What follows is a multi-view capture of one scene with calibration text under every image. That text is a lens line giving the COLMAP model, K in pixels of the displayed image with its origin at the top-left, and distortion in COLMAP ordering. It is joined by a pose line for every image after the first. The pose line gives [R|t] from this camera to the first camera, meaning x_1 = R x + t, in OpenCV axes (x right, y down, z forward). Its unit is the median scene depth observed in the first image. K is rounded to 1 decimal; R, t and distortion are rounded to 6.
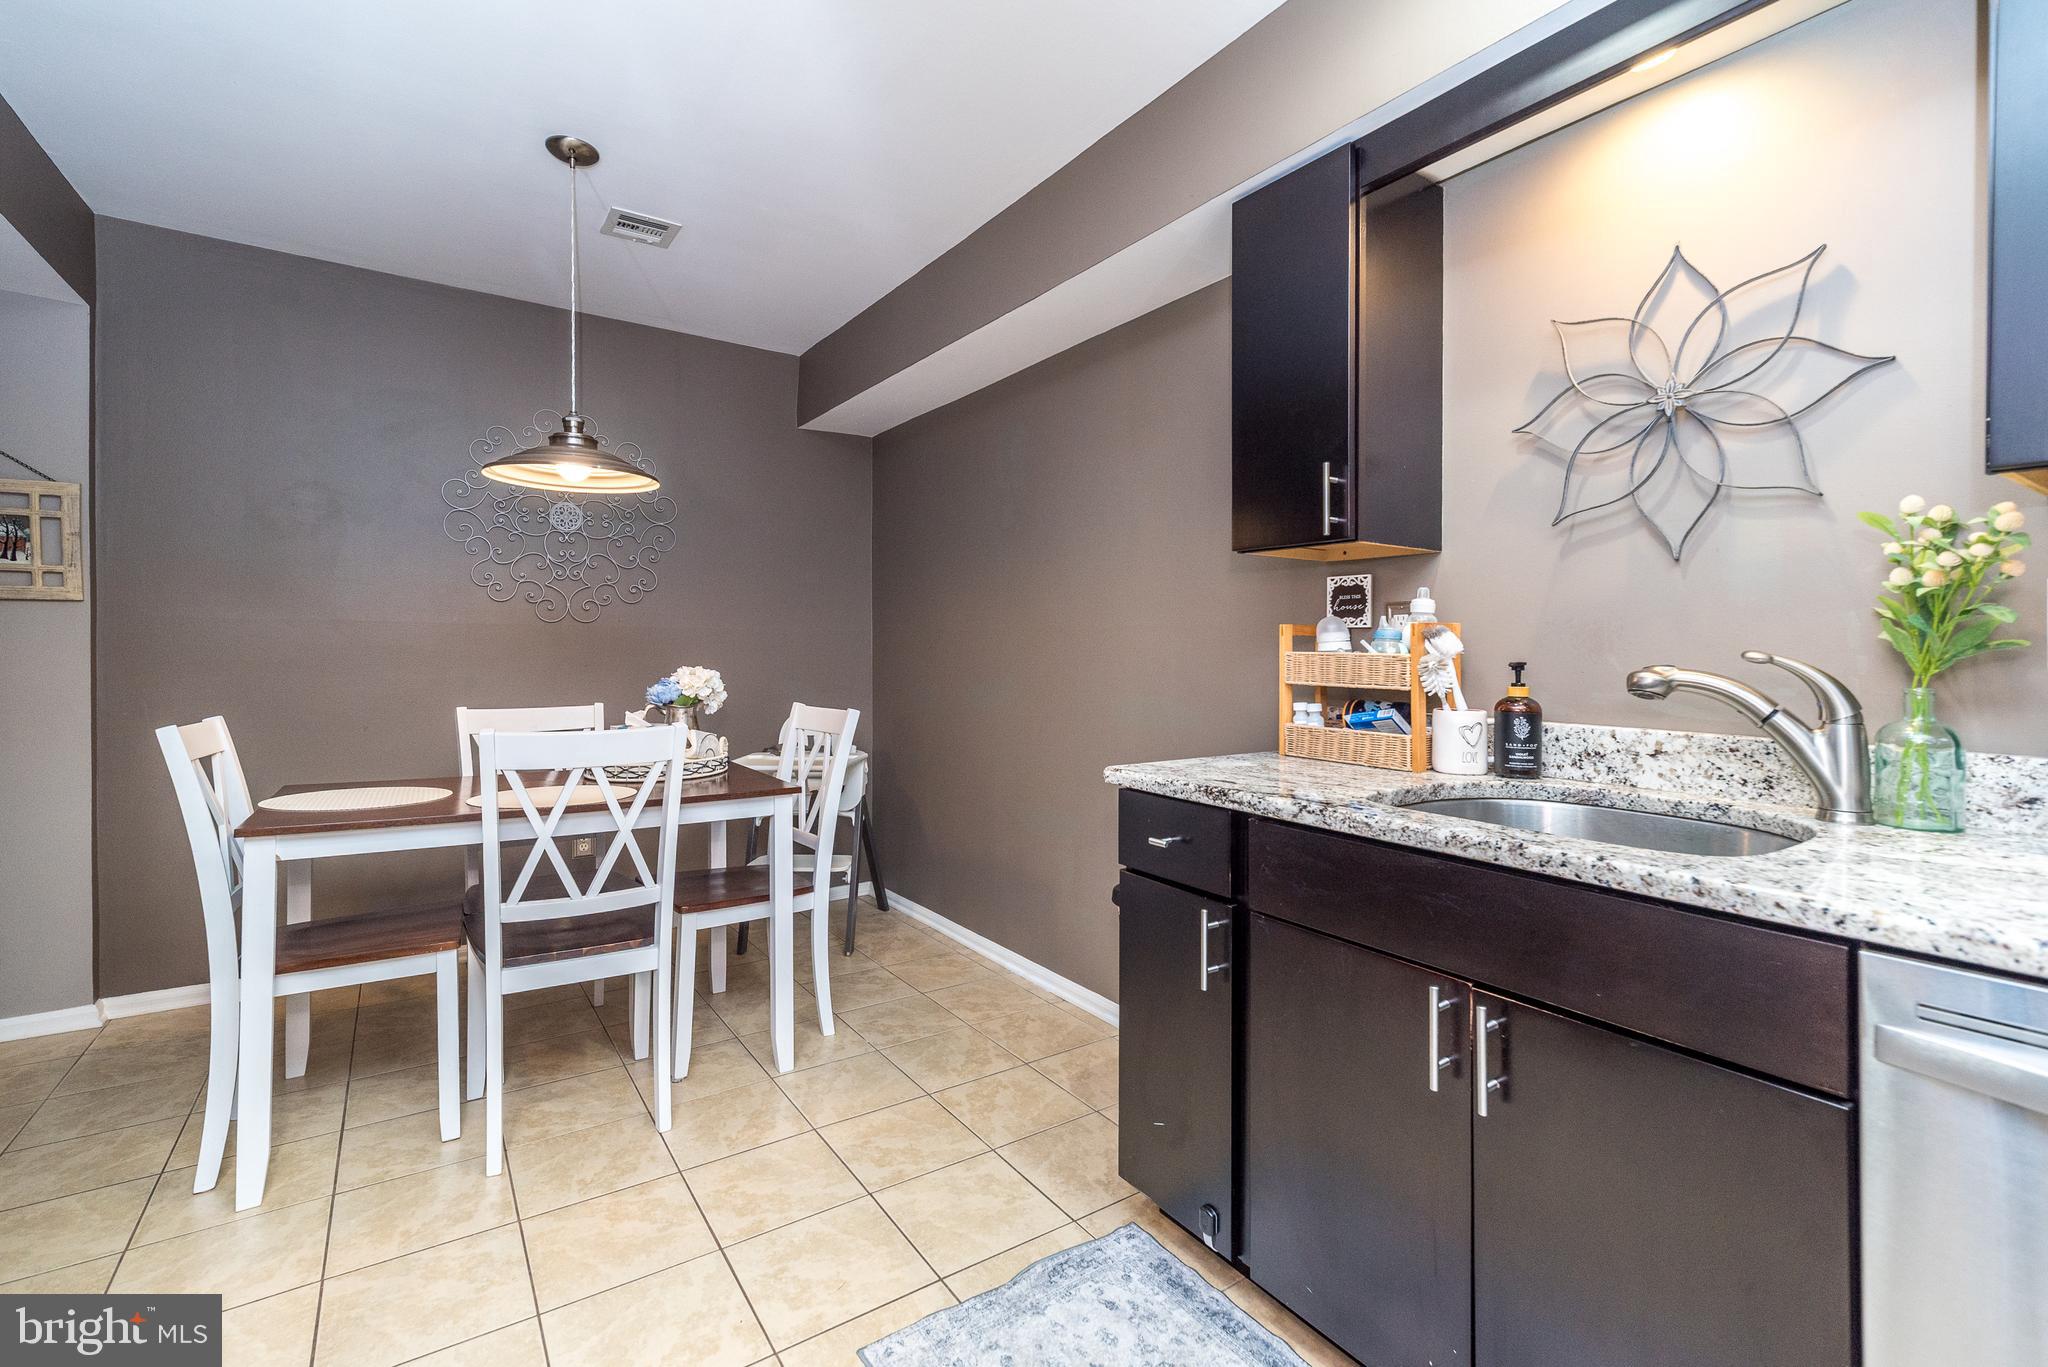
lens RADIAL K [[900.5, 0, 1028.4], [0, 900.5, 655.9], [0, 0, 1]] dist [0.004367, 0.000072]
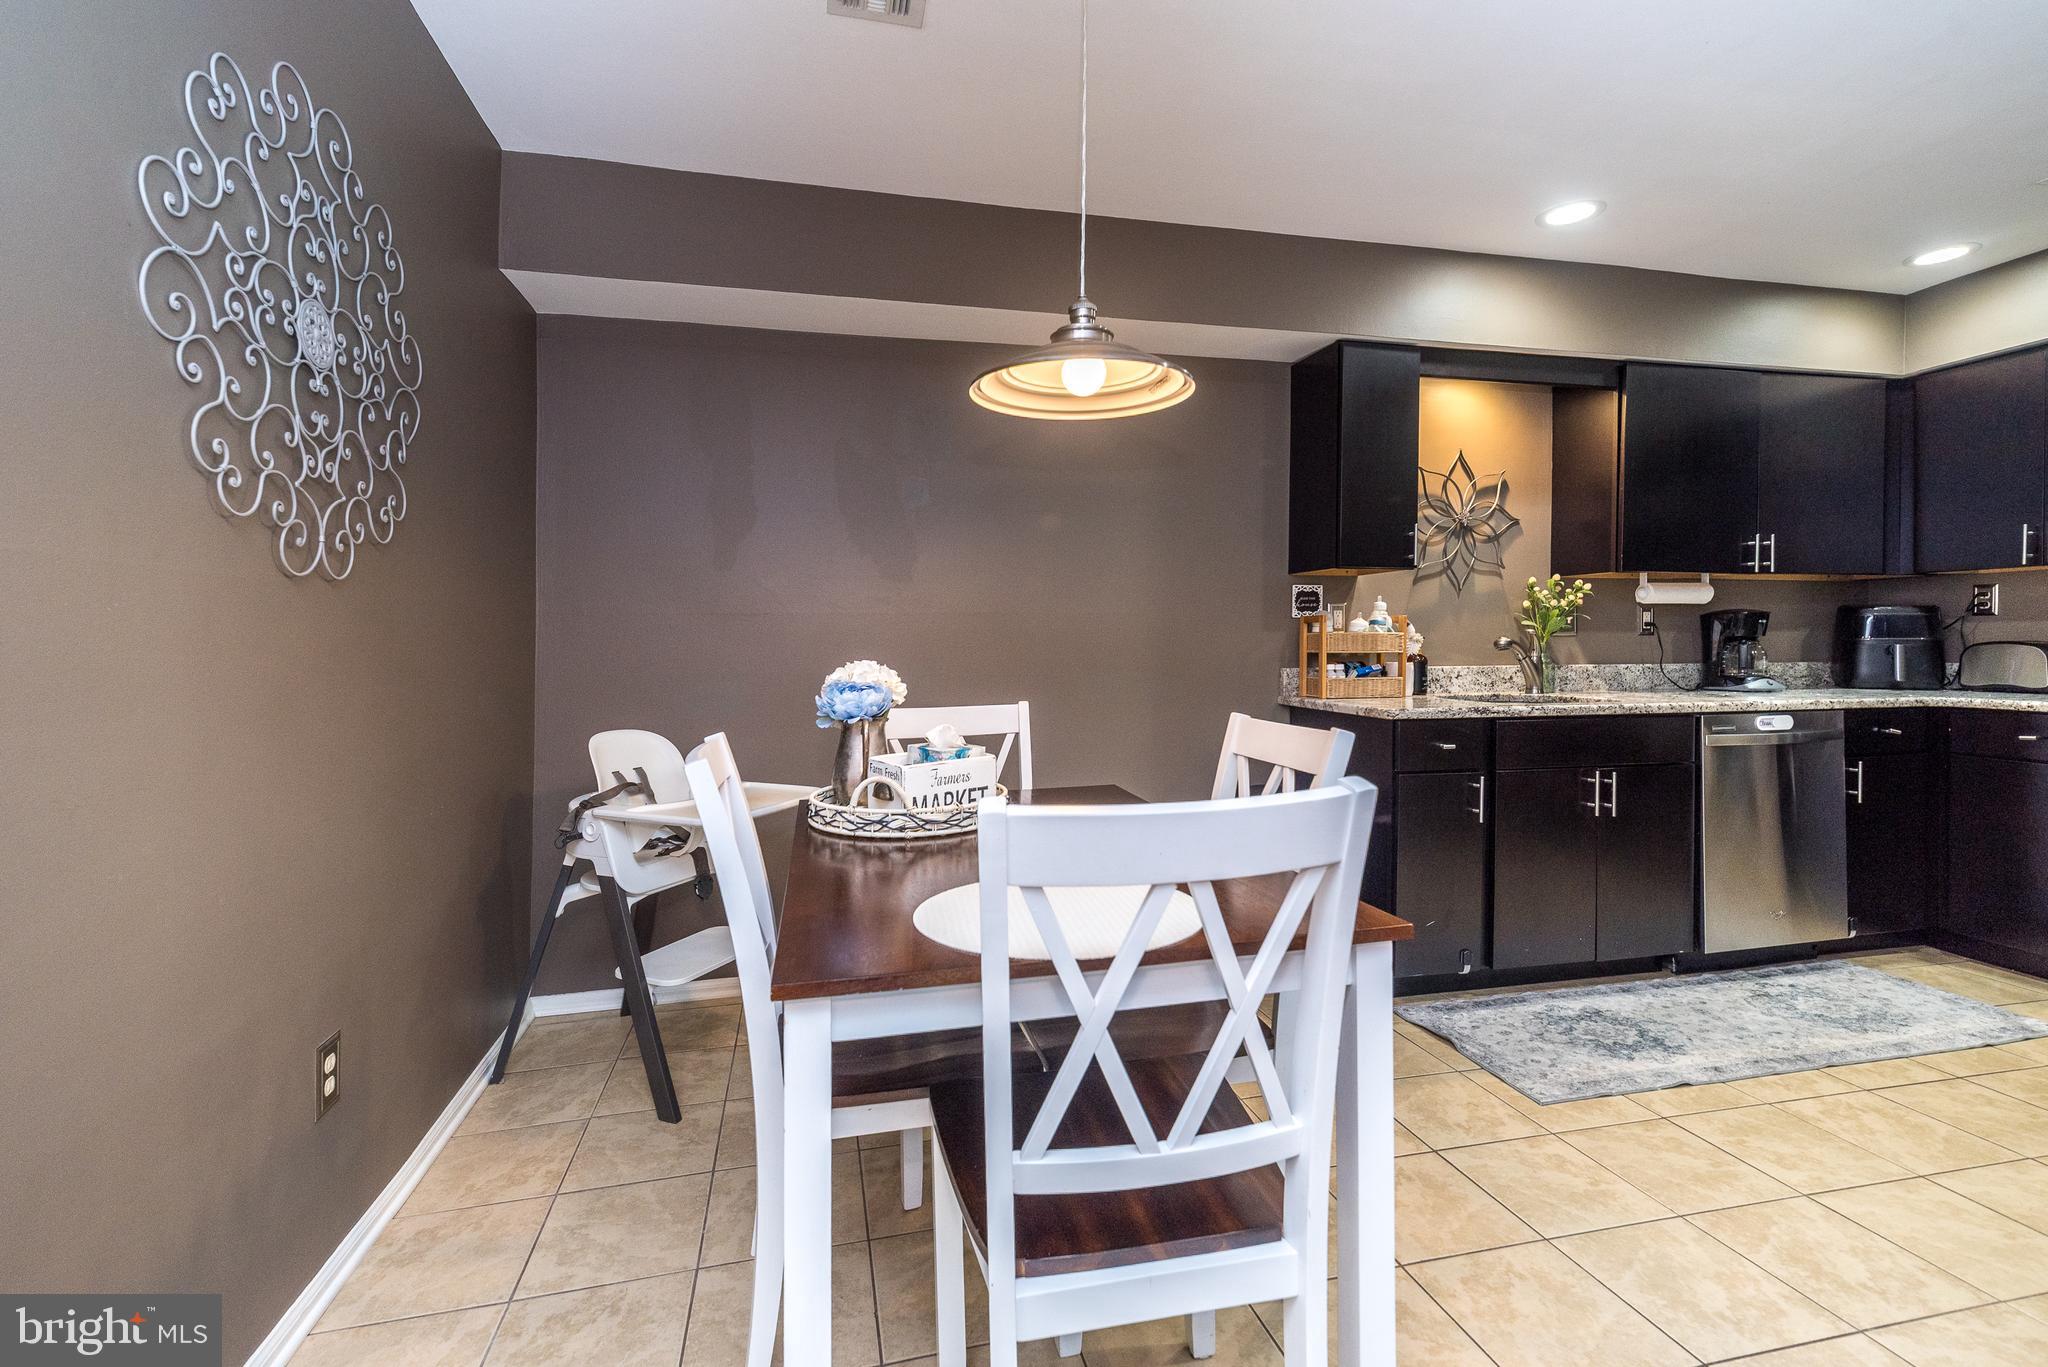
lens RADIAL K [[914.5, 0, 1004.4], [0, 914.5, 646.0], [0, 0, 1]] dist [0.003088, -0.000023]
pose [[0.375008, -0.016315, 0.926878, -1.256697], [0.016611, 0.999803, 0.010877, -0.006772], [-0.926873, 0.011318, 0.375205, 0.824764]]
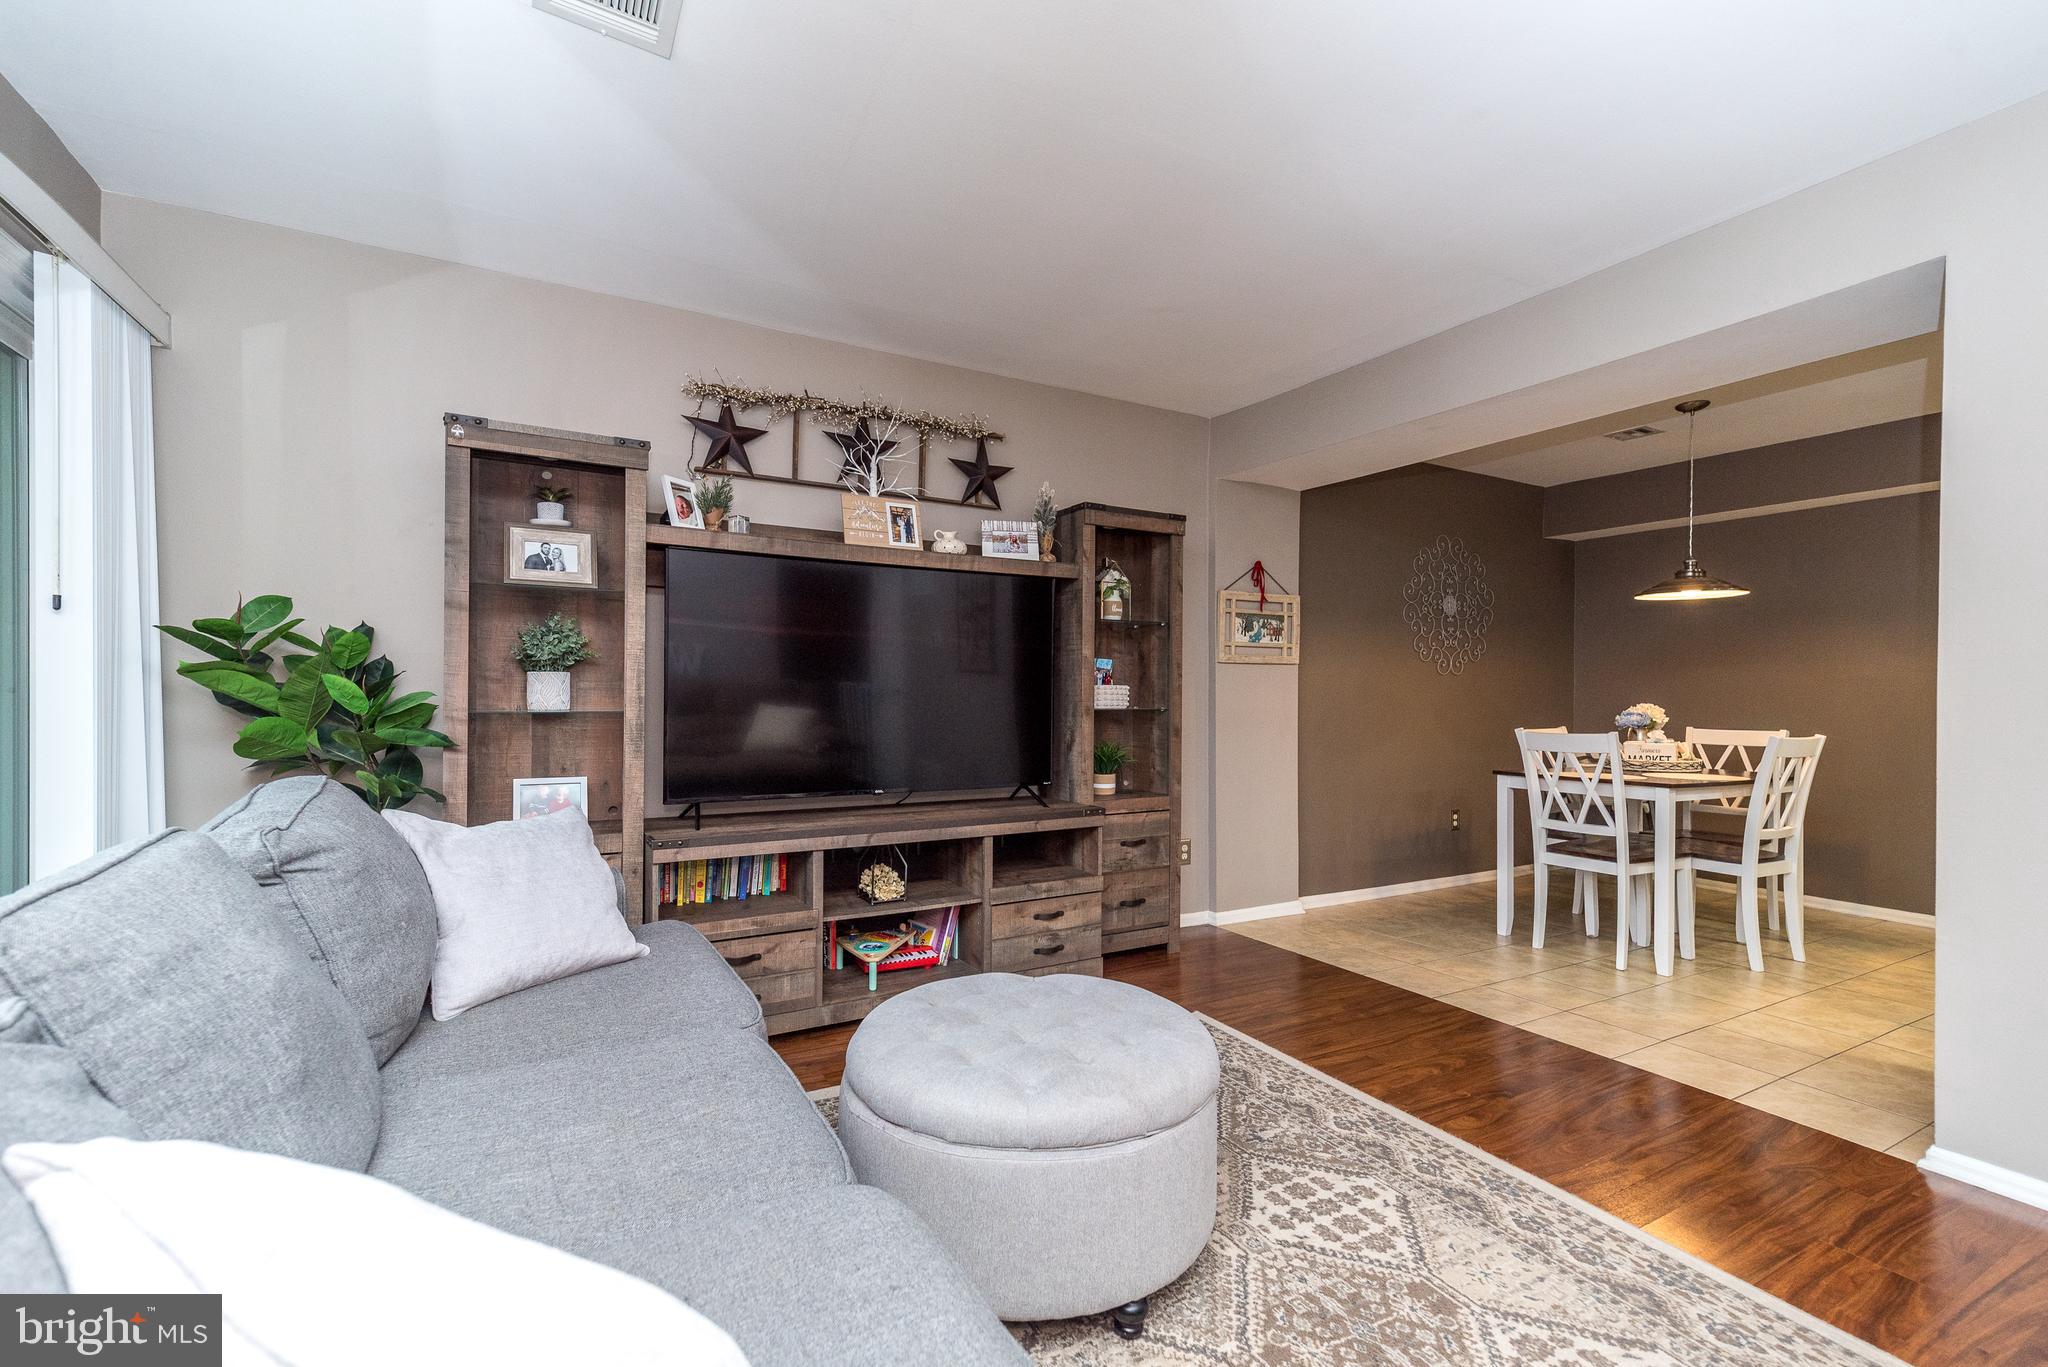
lens RADIAL K [[880.6, 0, 1028.8], [0, 880.6, 653.5], [0, 0, 1]] dist [-0.000121, 0.000068]
pose [[0.995193, -0.001218, -0.097928, -1.692148], [-0.003088, 0.999035, -0.043814, -0.007578], [0.097887, 0.043906, 0.994229, -0.859610]]
